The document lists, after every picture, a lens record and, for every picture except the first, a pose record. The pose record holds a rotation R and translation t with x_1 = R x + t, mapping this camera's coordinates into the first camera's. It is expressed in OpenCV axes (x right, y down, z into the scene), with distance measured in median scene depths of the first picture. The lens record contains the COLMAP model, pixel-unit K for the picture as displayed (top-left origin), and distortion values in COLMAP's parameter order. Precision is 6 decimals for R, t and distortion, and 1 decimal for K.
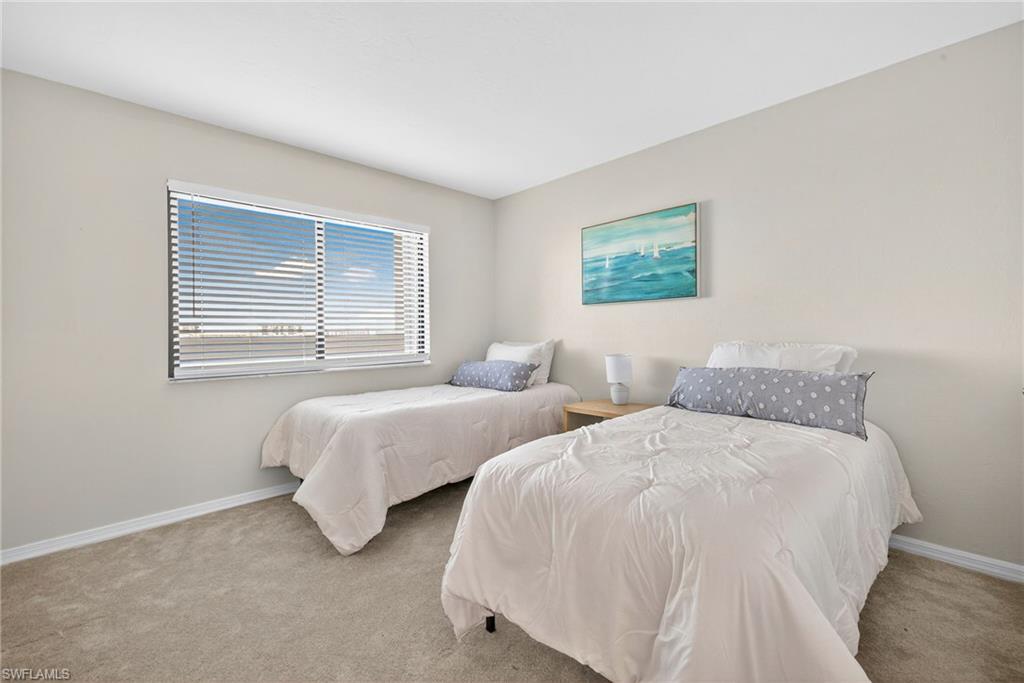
lens RADIAL K [[436.1, 0, 509.9], [0, 436.1, 333.2], [0, 0, 1]] dist [0.001809, -0.000055]
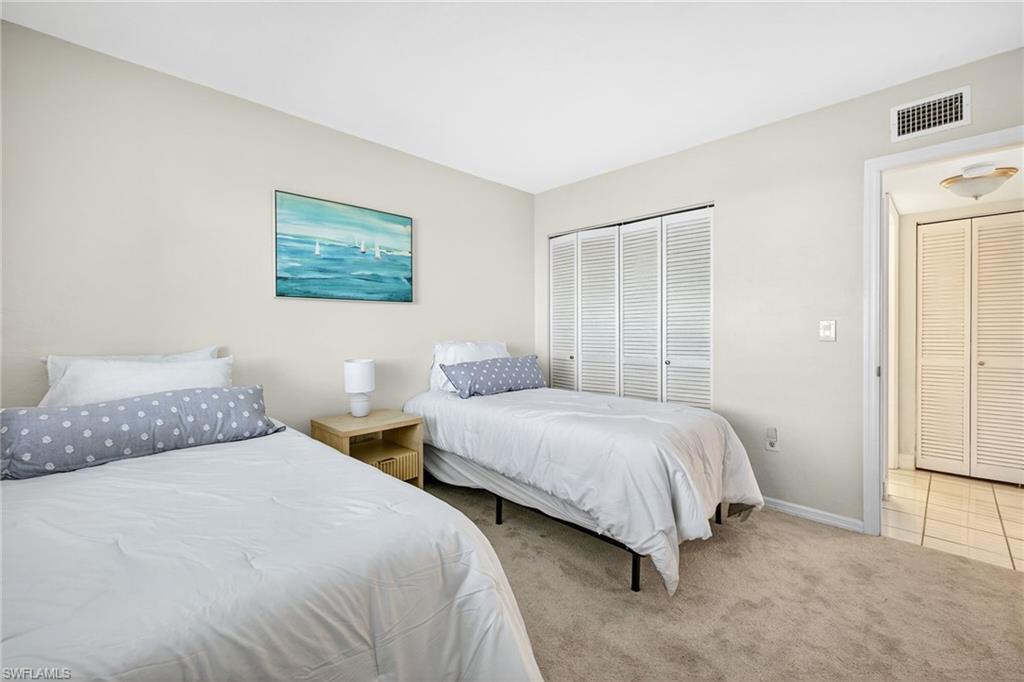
lens RADIAL K [[436.1, 0, 509.9], [0, 436.1, 332.7], [0, 0, 1]] dist [0.001809, -0.000055]
pose [[-0.040345, 0.009147, 0.999144, -0.635269], [0.013204, 0.999876, -0.008621, 0.005482], [-0.999099, 0.012845, -0.040461, 0.734252]]
